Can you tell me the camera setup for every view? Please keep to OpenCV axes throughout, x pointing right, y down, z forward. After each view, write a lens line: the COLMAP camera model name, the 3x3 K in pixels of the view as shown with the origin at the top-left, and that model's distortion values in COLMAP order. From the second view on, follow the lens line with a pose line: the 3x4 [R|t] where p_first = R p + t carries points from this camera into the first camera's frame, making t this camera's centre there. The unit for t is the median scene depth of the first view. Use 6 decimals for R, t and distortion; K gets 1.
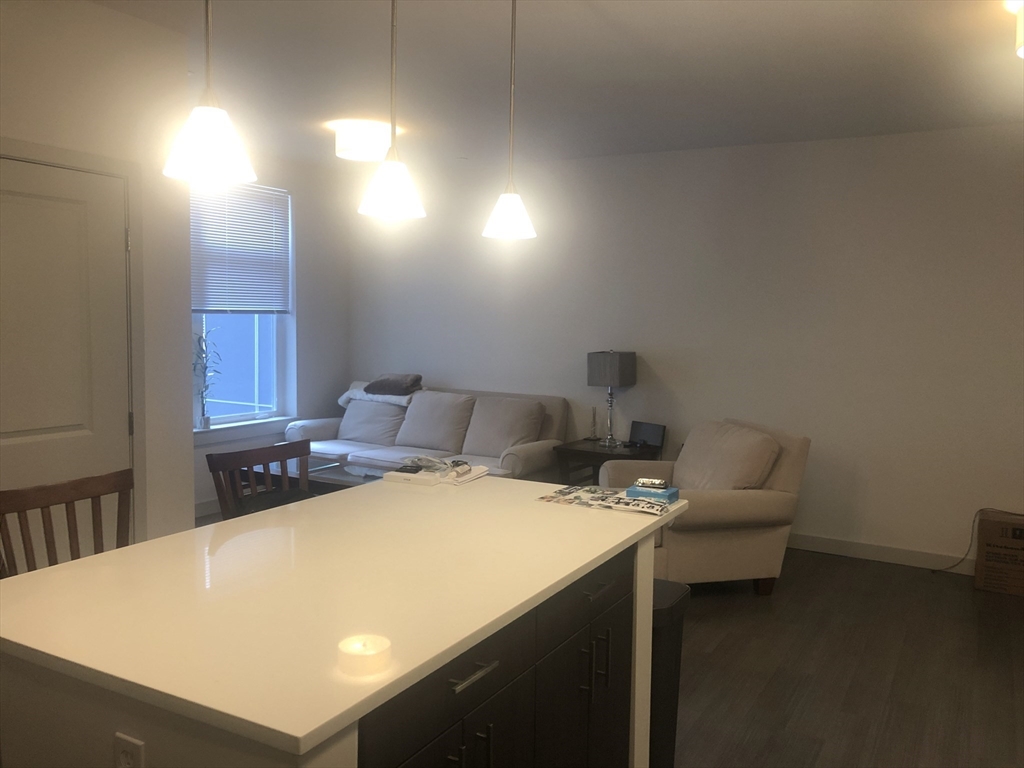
lens RADIAL K [[829.6, 0, 512.0], [0, 829.6, 384.0], [0, 0, 1]] dist [-0.006015, -0.009020]
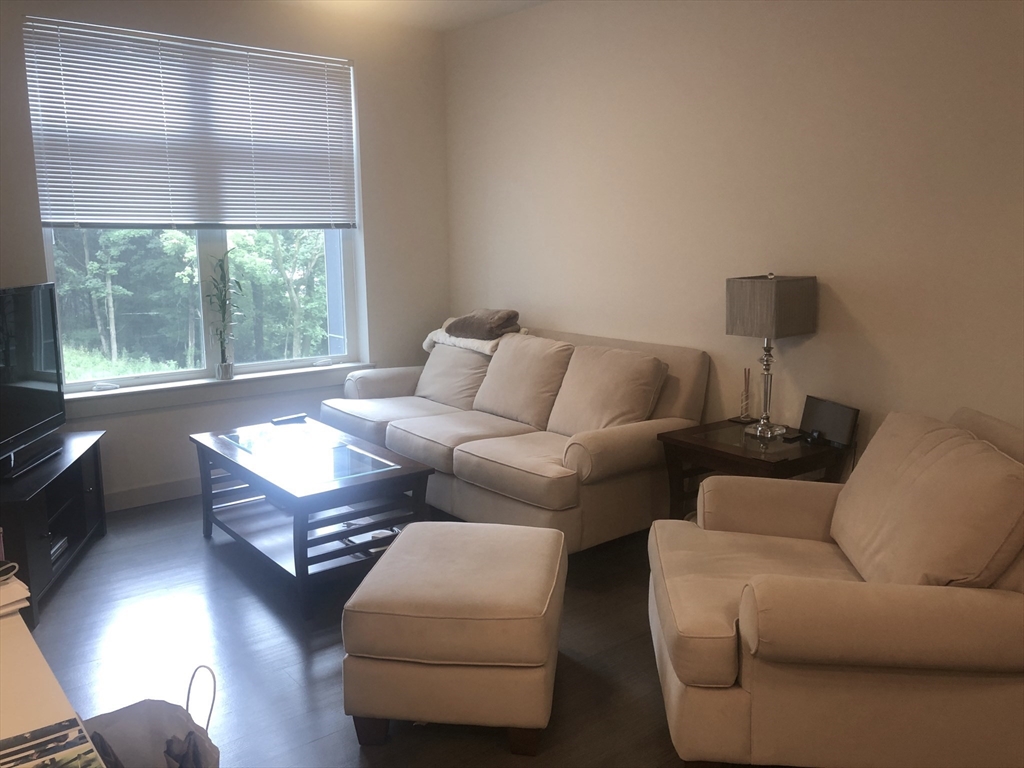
lens RADIAL K [[829.6, 0, 512.0], [0, 829.6, 384.0], [0, 0, 1]] dist [-0.006015, -0.009020]
pose [[0.929873, 0.041479, -0.365535, 0.157957], [-0.008329, 0.995742, 0.091805, -0.014726], [0.367787, -0.082323, 0.926259, 0.366279]]
